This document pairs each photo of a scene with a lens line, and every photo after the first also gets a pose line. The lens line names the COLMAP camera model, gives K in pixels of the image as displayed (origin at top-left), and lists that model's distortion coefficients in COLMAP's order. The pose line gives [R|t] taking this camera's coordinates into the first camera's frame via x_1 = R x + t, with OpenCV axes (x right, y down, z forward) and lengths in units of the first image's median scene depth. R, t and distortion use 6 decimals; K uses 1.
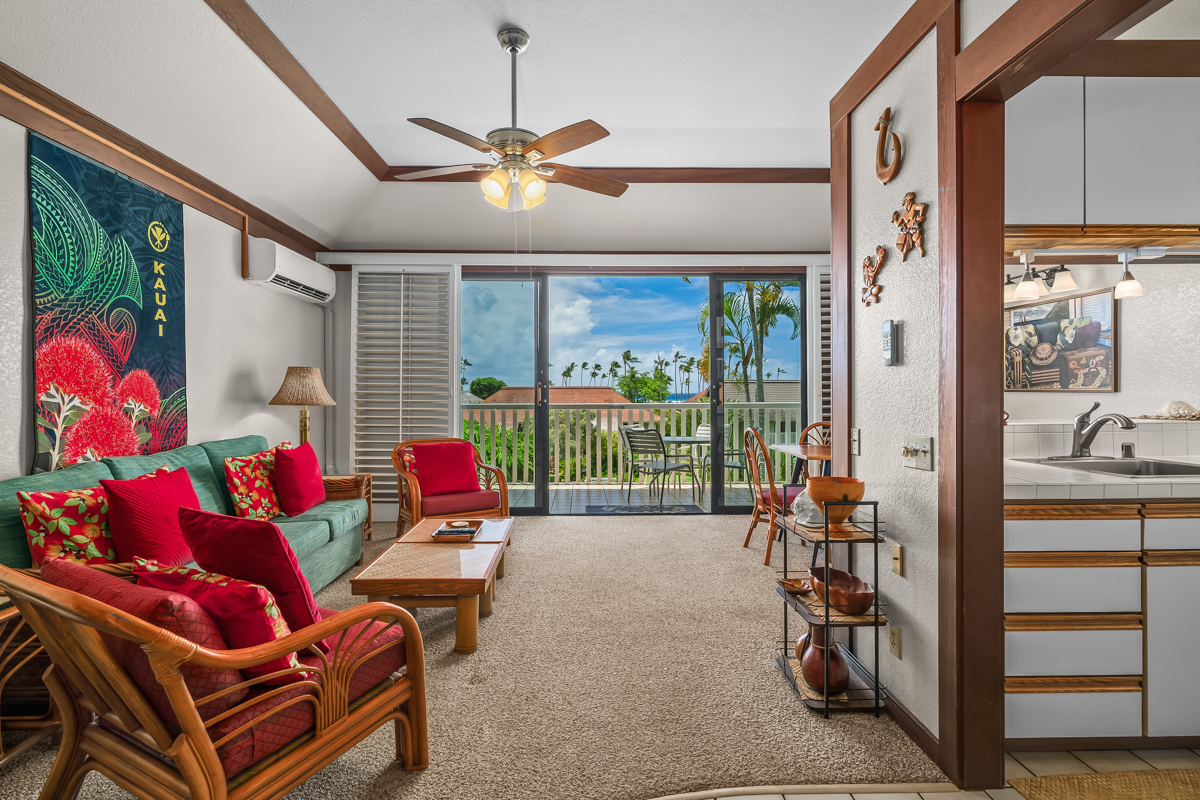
lens RADIAL K [[547.6, 0, 594.2], [0, 547.6, 397.0], [0, 0, 1]] dist [-0.003948, -0.000558]
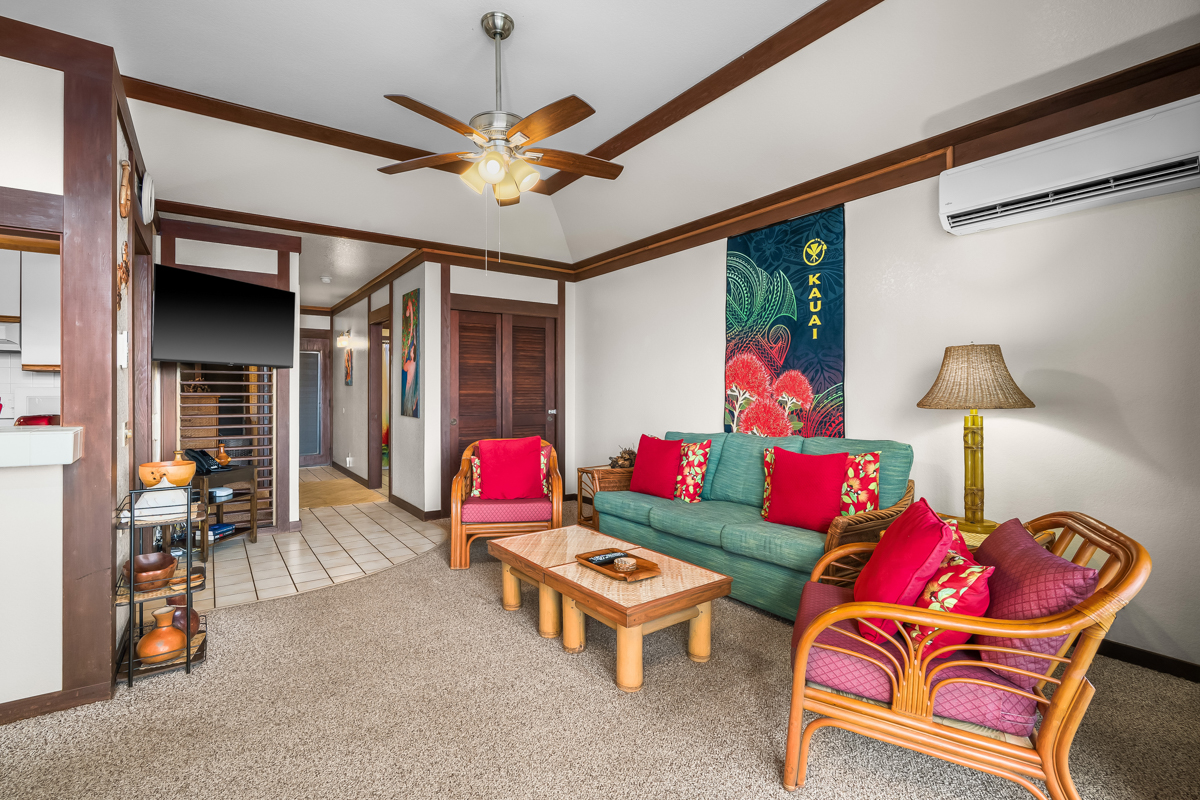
lens RADIAL K [[549.2, 0, 590.9], [0, 549.2, 391.4], [0, 0, 1]] dist [-0.005696, 0.001150]
pose [[-0.832670, 0.003777, -0.553757, 0.233733], [-0.000690, 0.999969, 0.007857, -0.010899], [0.553769, 0.006924, -0.832642, 1.746686]]
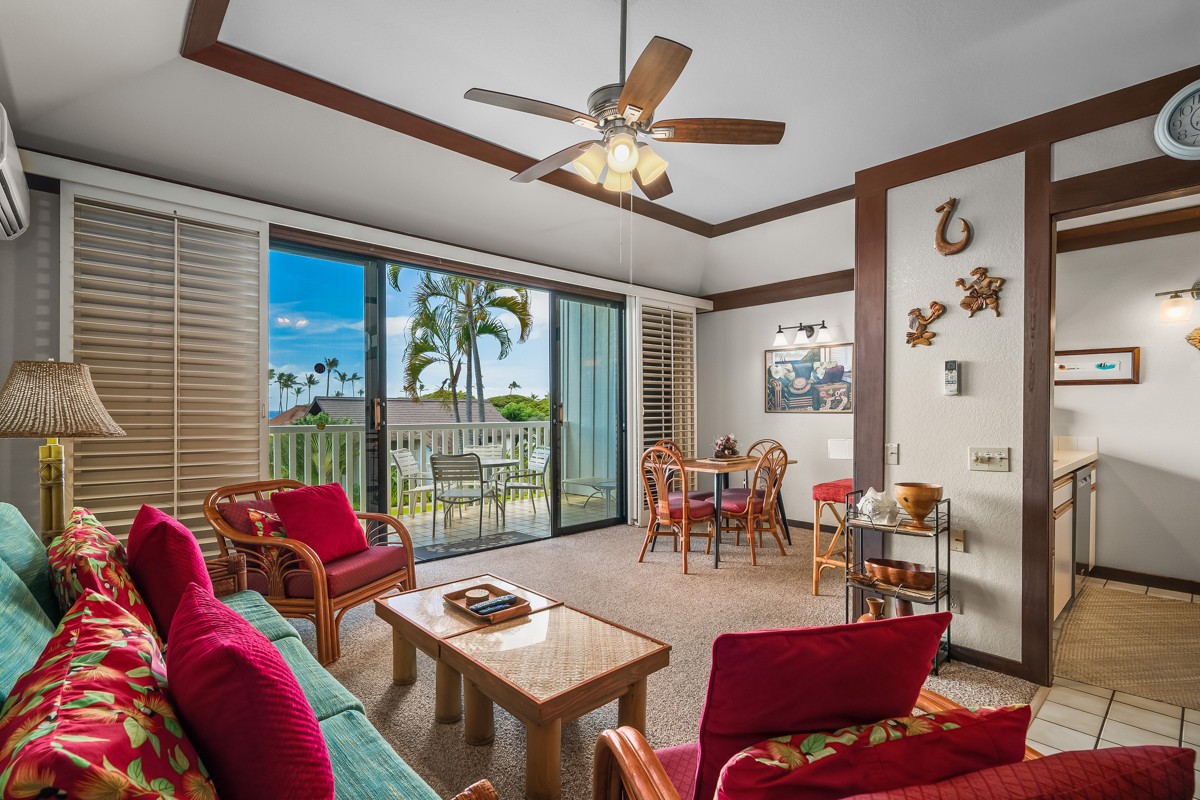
lens RADIAL K [[551.4, 0, 590.7], [0, 551.4, 418.3], [0, 0, 1]] dist [-0.001198, 0.000230]
pose [[0.758762, -0.004789, 0.651351, -0.659452], [0.000809, 0.999979, 0.006410, -0.006556], [-0.651368, -0.004336, 0.758750, 0.376550]]
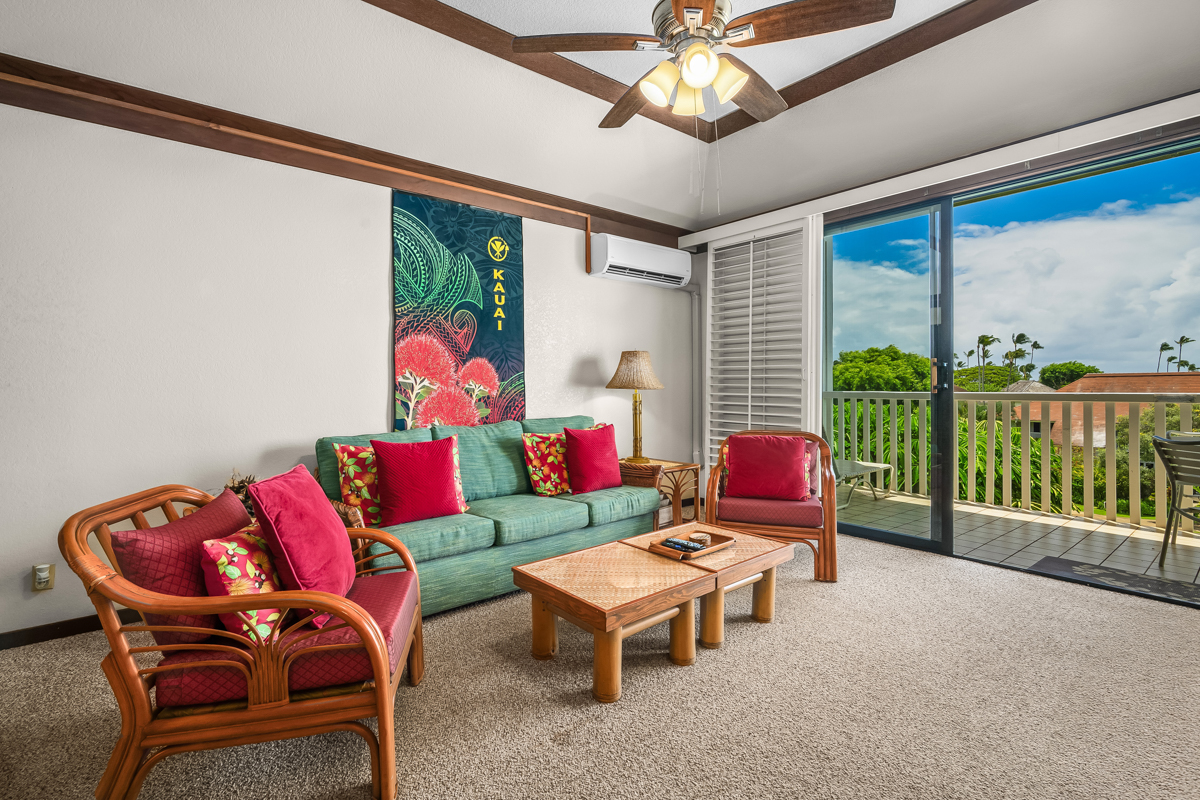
lens RADIAL K [[549.2, 0, 590.9], [0, 549.2, 391.4], [0, 0, 1]] dist [-0.005696, 0.001150]
pose [[0.610122, 0.005074, -0.792291, 0.313168], [-0.000370, 0.999981, 0.006119, 0.018775], [0.792307, -0.003440, 0.610113, 0.425325]]
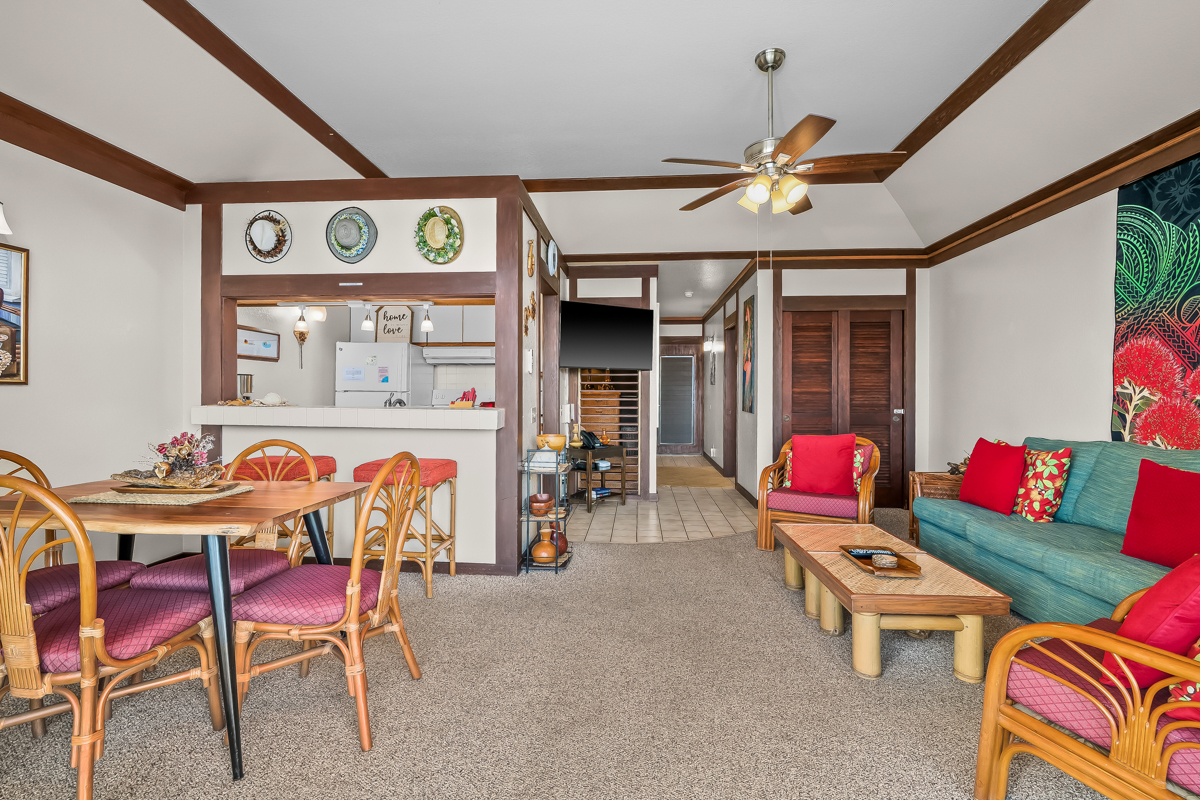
lens RADIAL K [[549.2, 0, 590.9], [0, 549.2, 391.4], [0, 0, 1]] dist [-0.005696, 0.001150]
pose [[-0.994400, 0.001316, 0.105671, 0.083353], [0.002067, 0.999973, 0.006991, -0.003865], [-0.105659, 0.007170, -0.994377, 1.944756]]
